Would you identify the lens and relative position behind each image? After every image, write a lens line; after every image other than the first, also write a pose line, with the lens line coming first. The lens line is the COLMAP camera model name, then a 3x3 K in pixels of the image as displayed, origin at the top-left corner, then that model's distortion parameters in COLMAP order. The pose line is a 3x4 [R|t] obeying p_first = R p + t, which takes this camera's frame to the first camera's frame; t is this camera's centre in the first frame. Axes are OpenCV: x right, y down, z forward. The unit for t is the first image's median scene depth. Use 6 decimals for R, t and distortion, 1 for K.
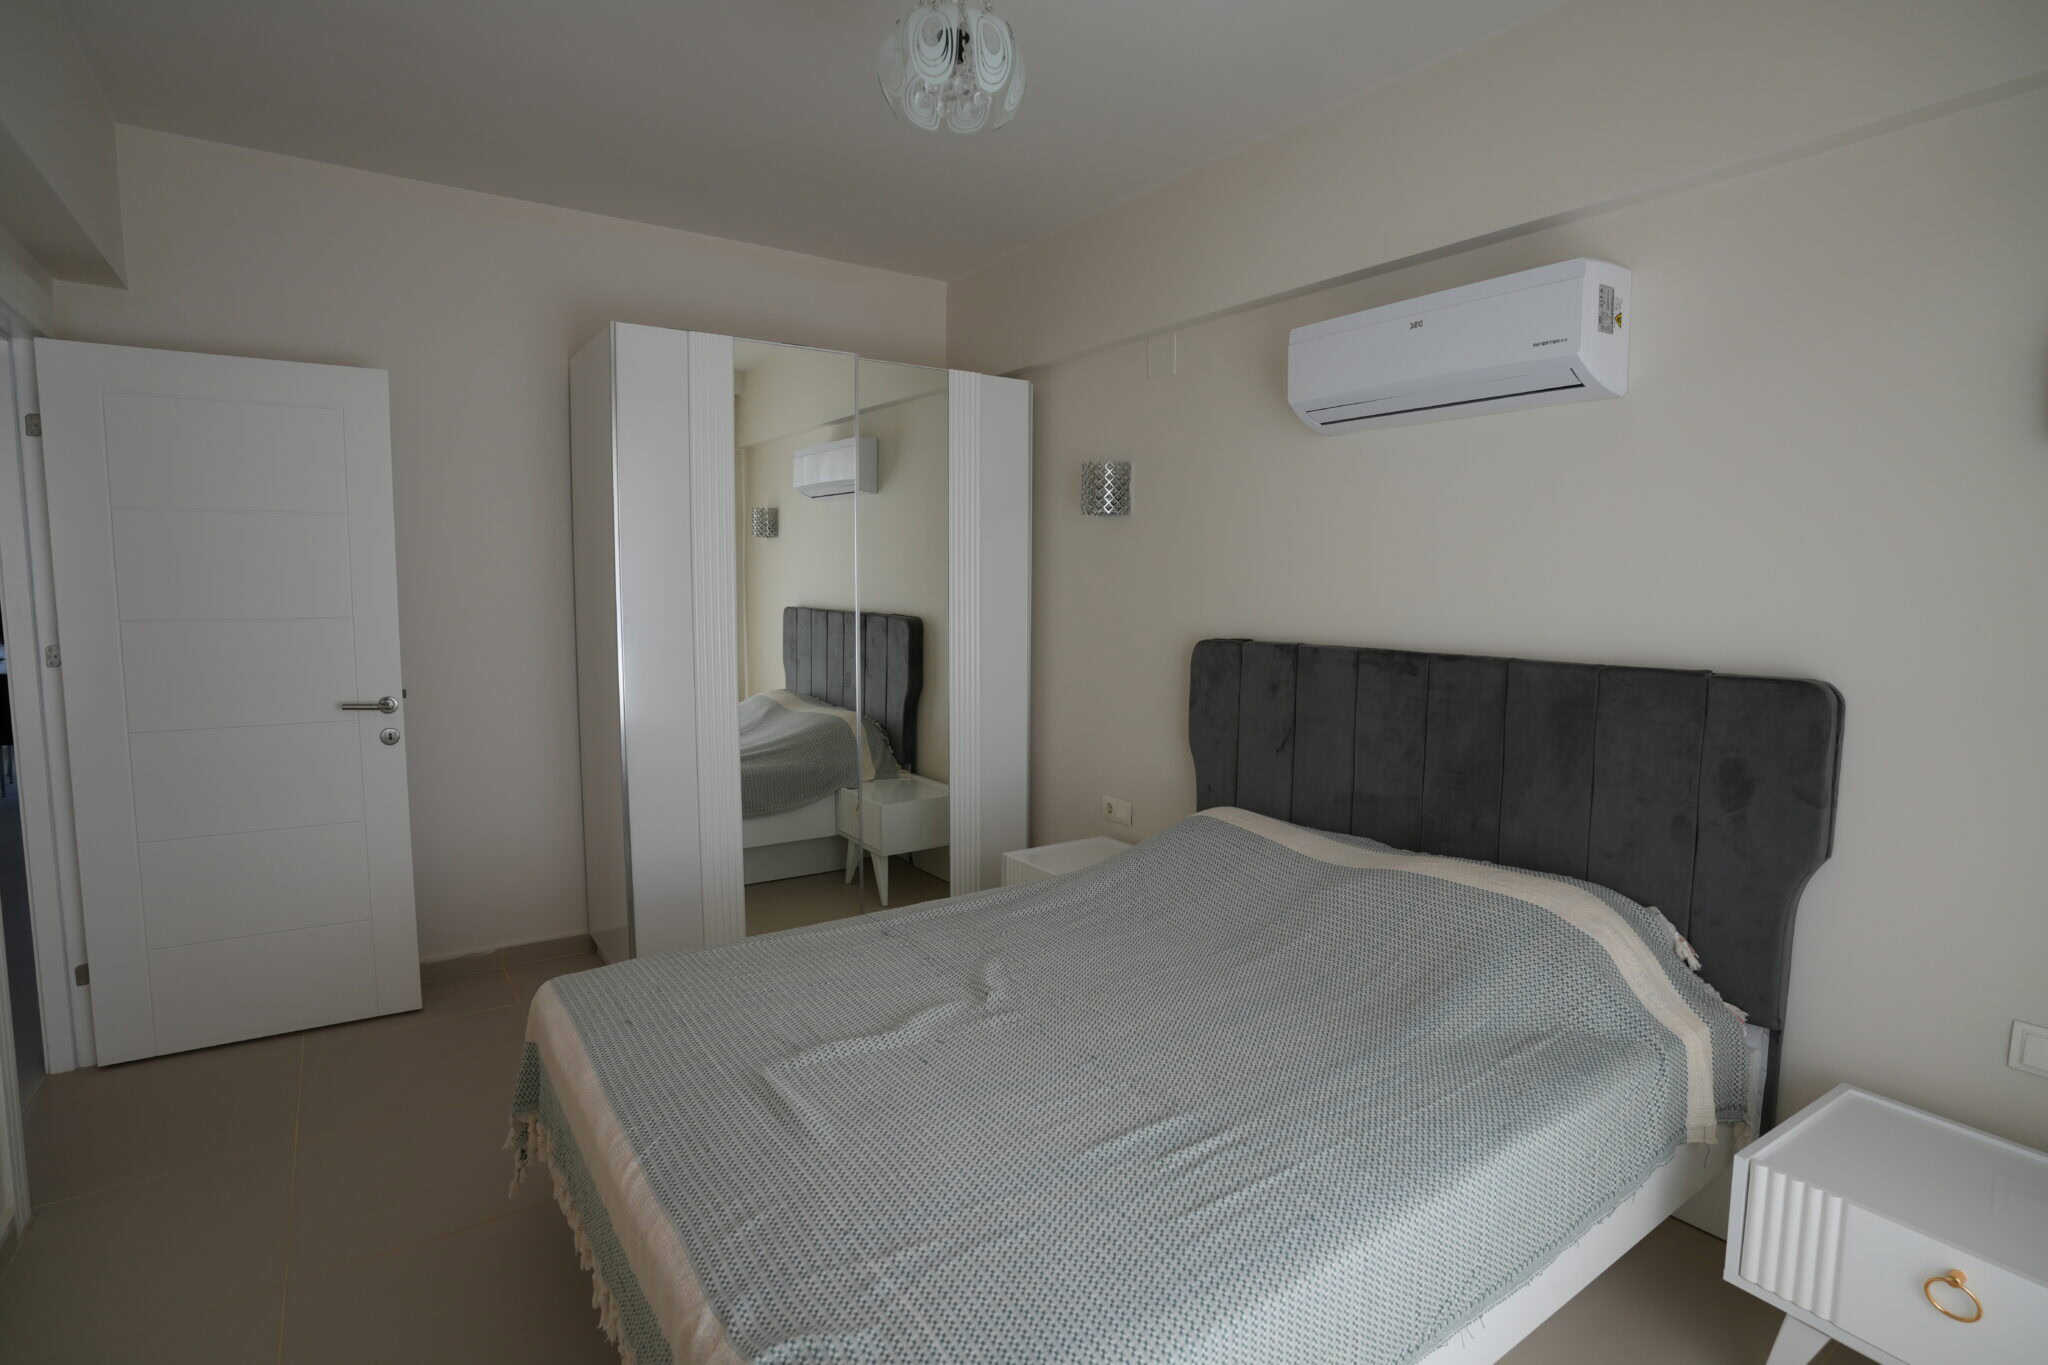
lens RADIAL K [[1001.5, 0, 1024.0], [0, 1001.5, 682.5], [0, 0, 1]] dist [-0.082325, 0.039029]
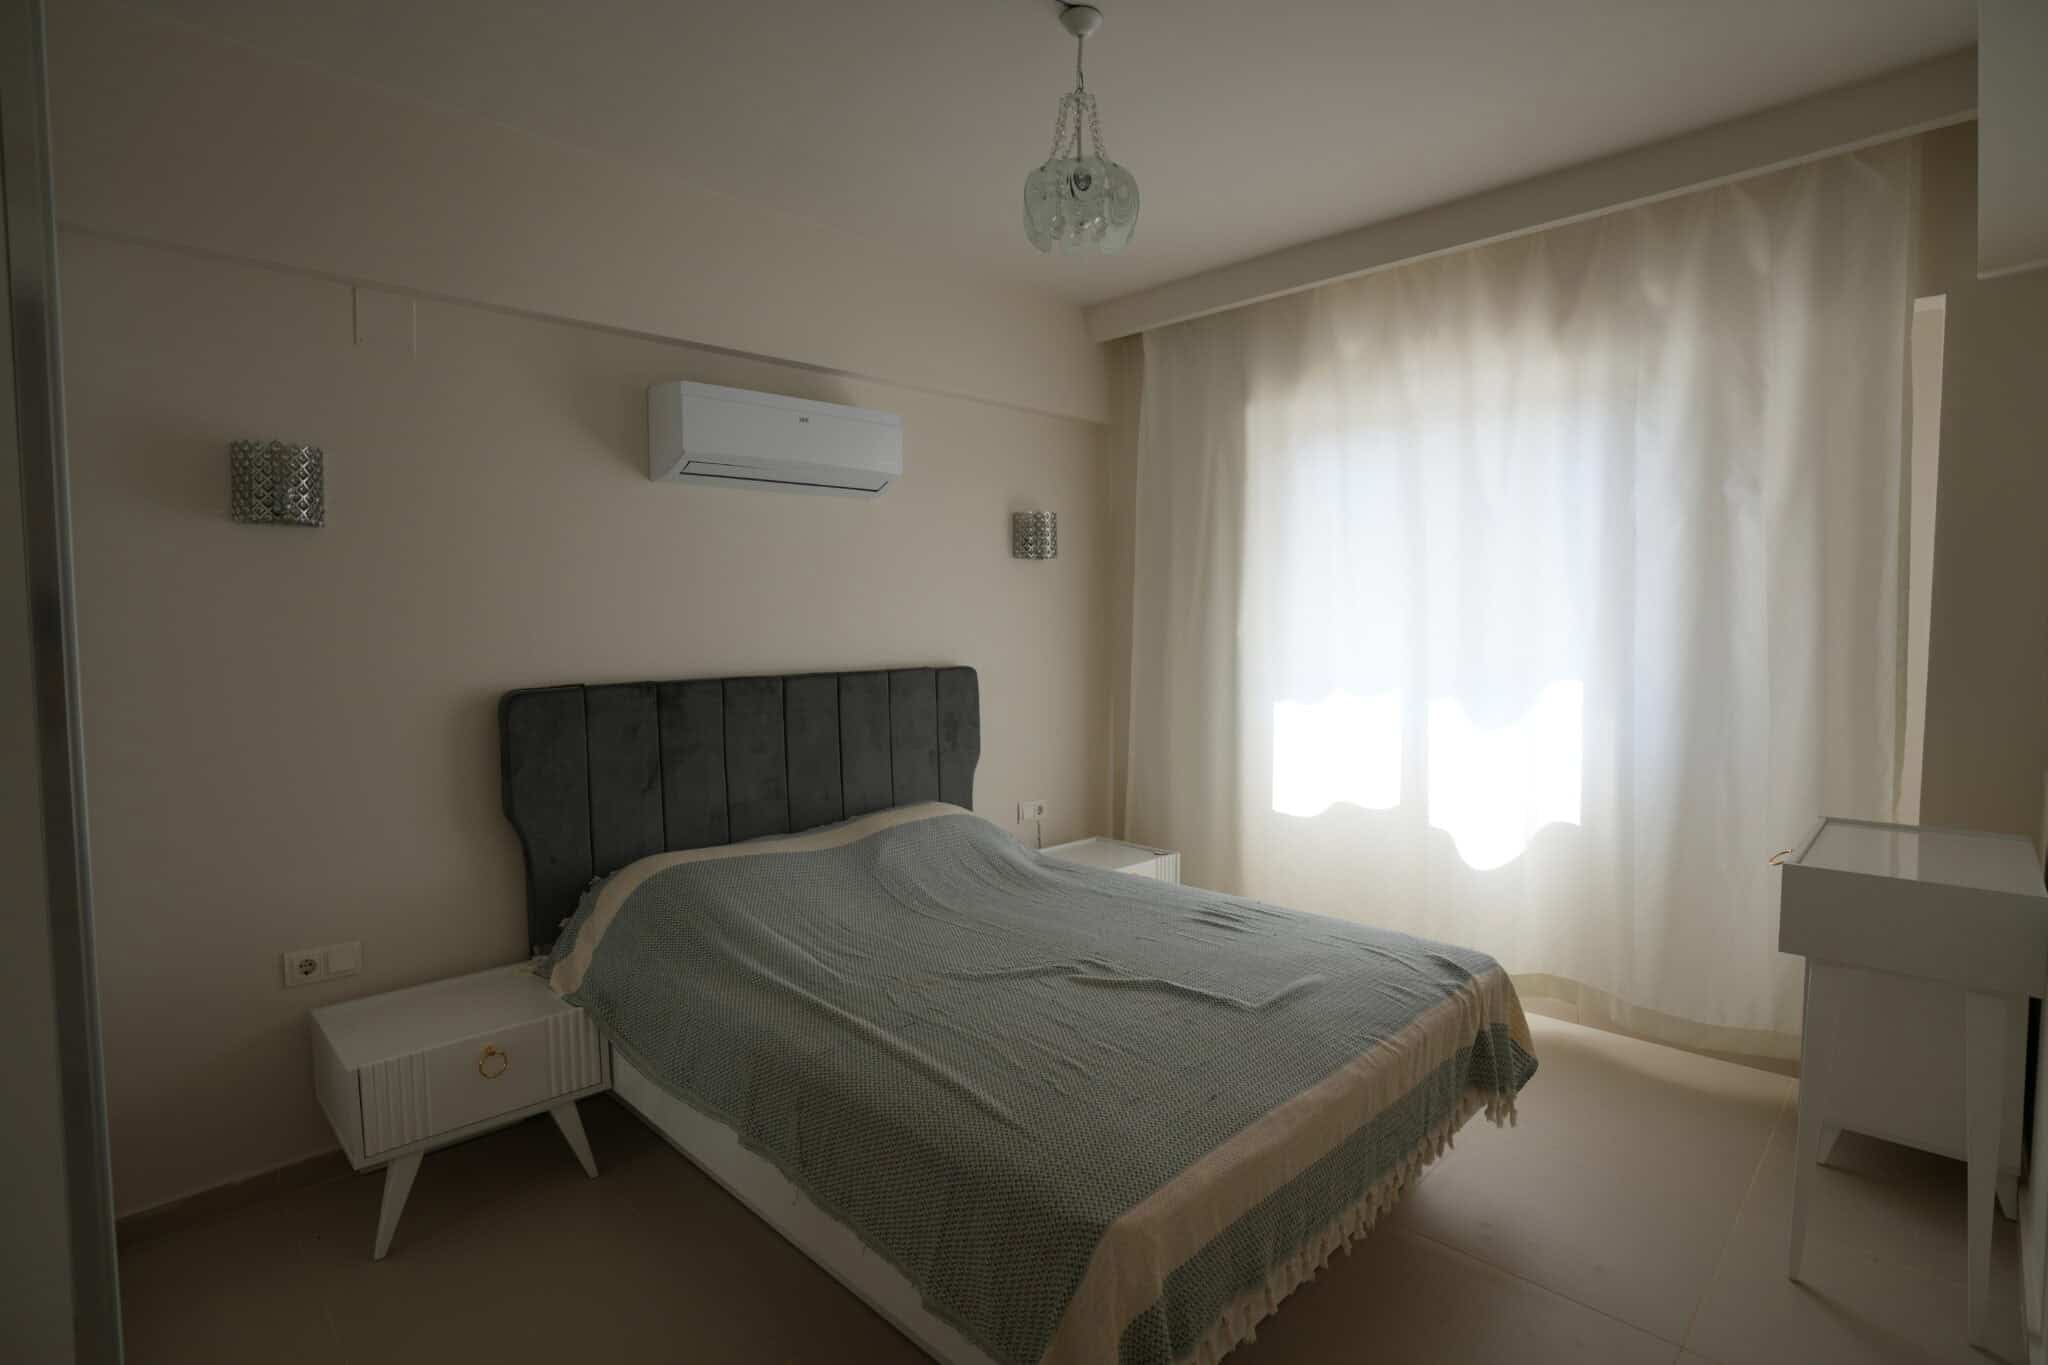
lens RADIAL K [[1001.5, 0, 1024.0], [0, 1001.5, 682.5], [0, 0, 1]] dist [-0.082325, 0.039029]
pose [[-0.188013, -0.073944, 0.979379, -0.840239], [0.092689, 0.991376, 0.092643, -0.102540], [-0.977783, 0.108196, -0.179537, 0.868114]]
